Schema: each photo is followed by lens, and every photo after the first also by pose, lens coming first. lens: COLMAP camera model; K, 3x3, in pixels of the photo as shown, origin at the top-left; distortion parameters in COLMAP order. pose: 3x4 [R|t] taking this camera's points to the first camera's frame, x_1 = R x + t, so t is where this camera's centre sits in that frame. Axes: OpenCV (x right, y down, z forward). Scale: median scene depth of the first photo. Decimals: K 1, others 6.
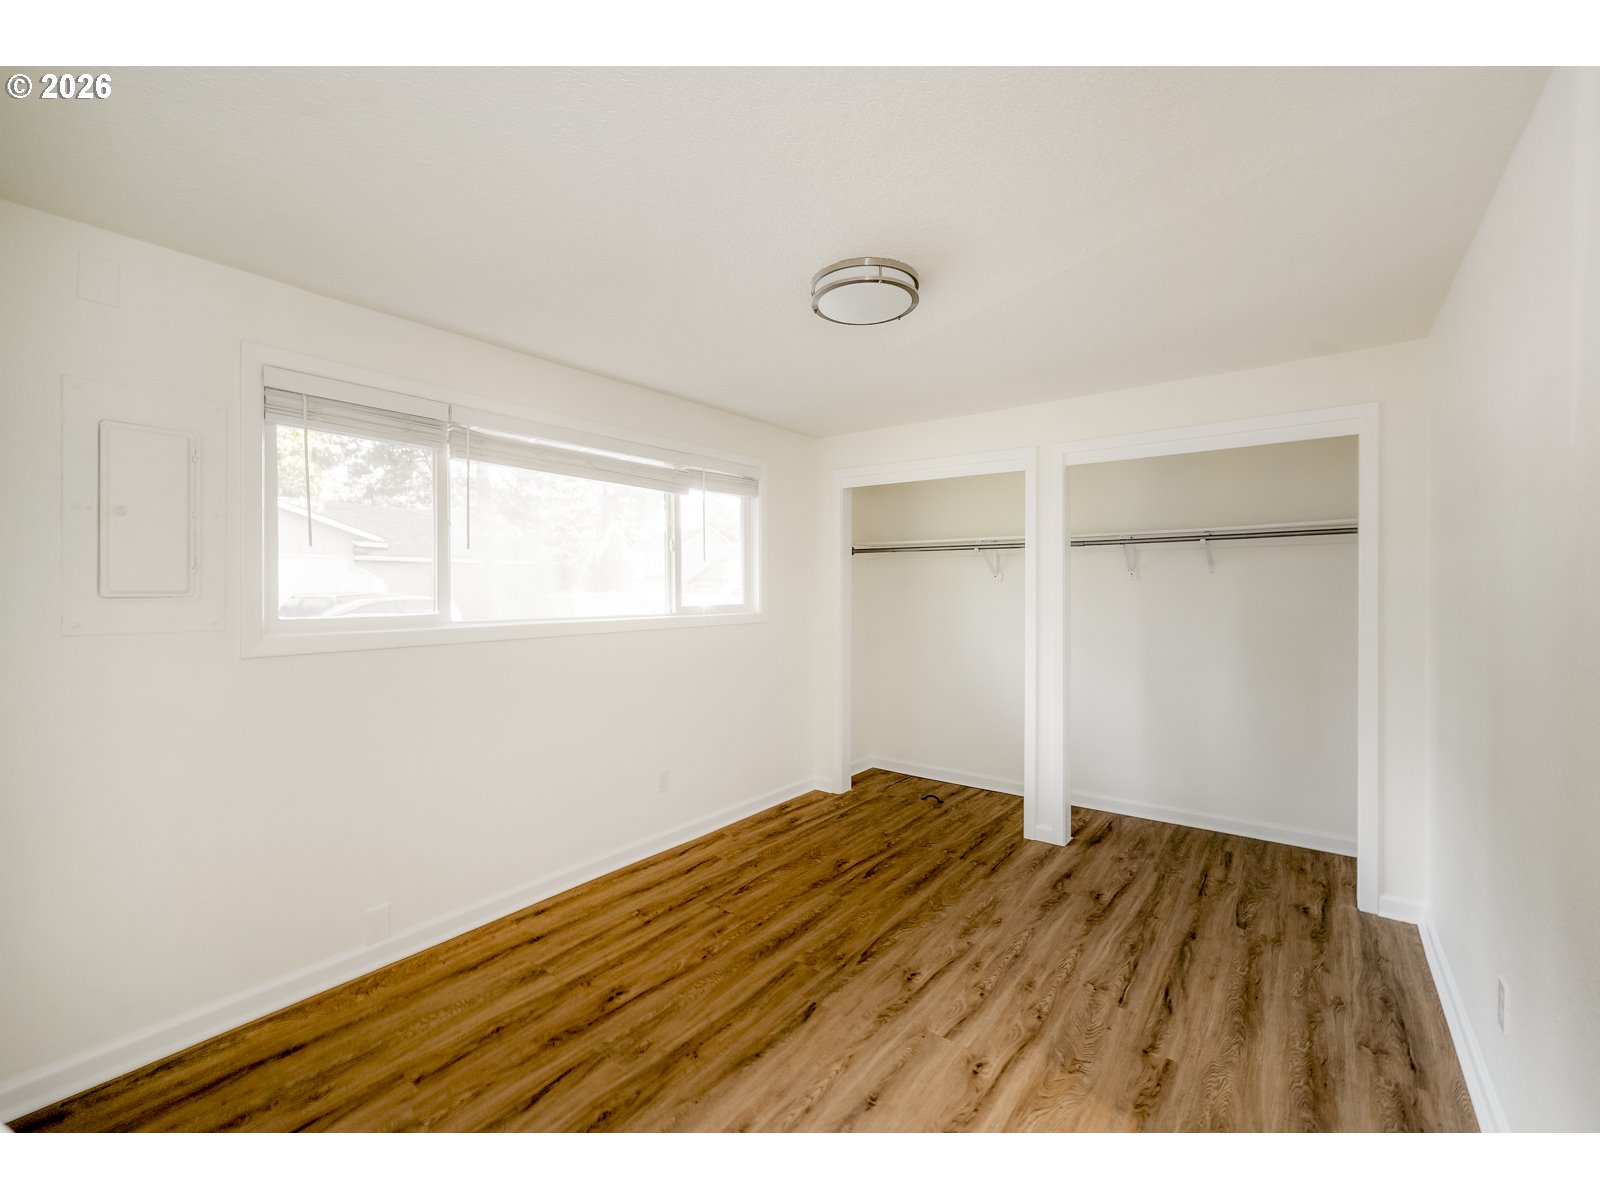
lens RADIAL K [[692.1, 0, 802.8], [0, 692.1, 592.0], [0, 0, 1]] dist [0.001856, -0.001332]
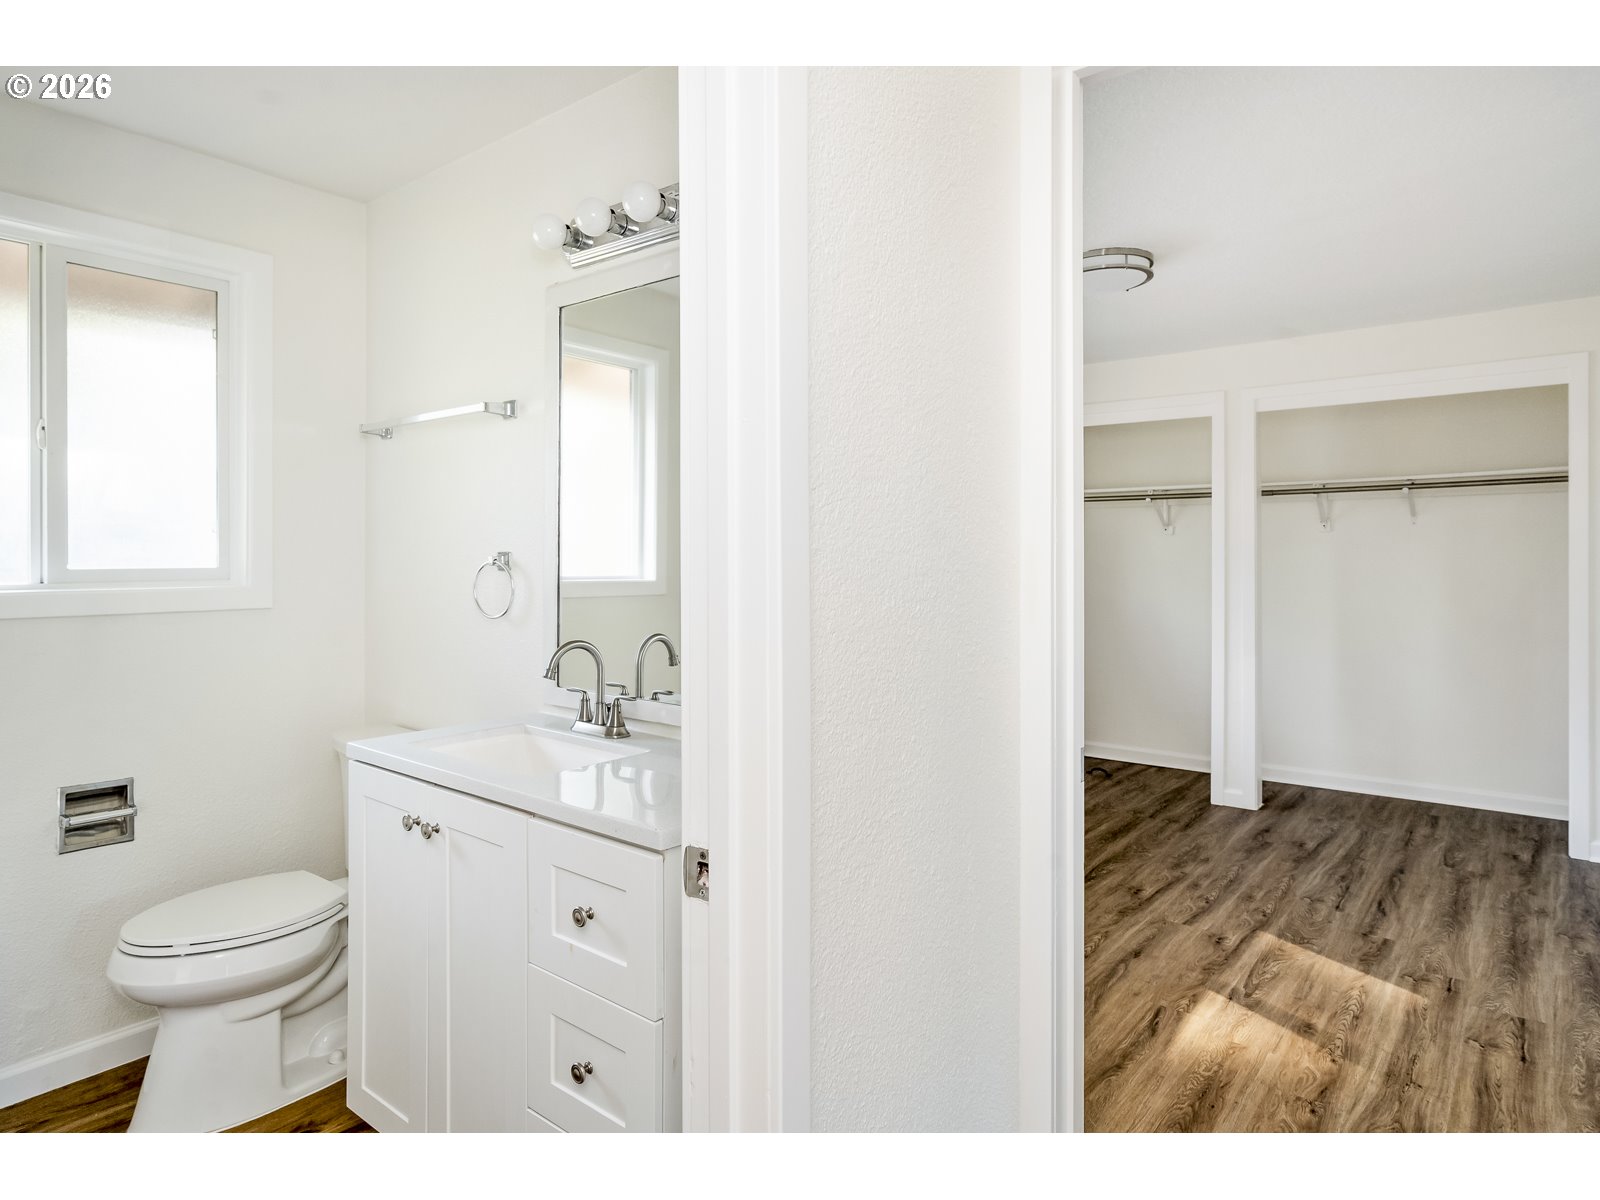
lens RADIAL K [[968.1, 0, 763.2], [0, 968.1, 558.8], [0, 0, 1]] dist [0.006336, -0.005506]
pose [[0.998917, -0.001101, -0.046521, -0.349277], [0.000934, 0.999993, -0.003625, 0.036673], [0.046524, 0.003577, 0.998911, -0.536950]]
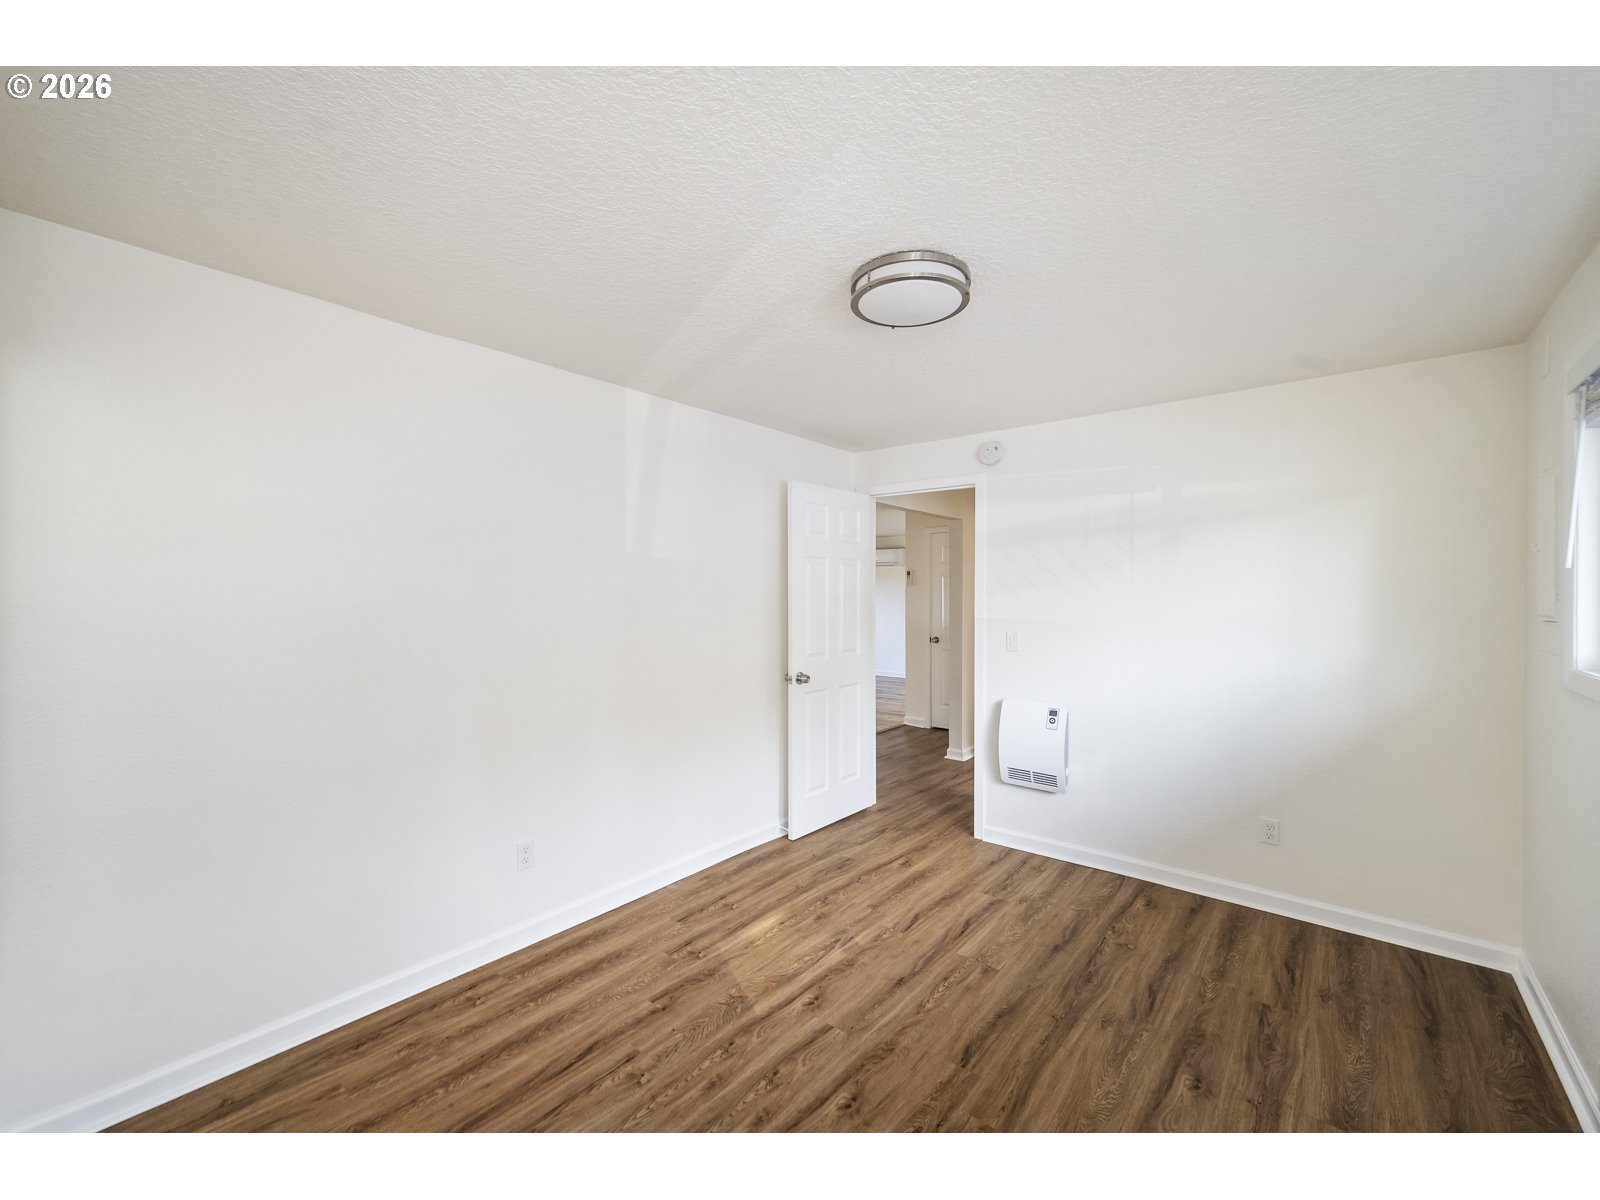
lens RADIAL K [[647.3, 0, 801.4], [0, 647.3, 597.7], [0, 0, 1]] dist [0.008321, -0.001121]
pose [[-0.998725, -0.001863, 0.050454, 0.171664], [-0.001245, 0.999924, 0.012284, -0.034408], [-0.050473, 0.012206, -0.998651, 1.693432]]
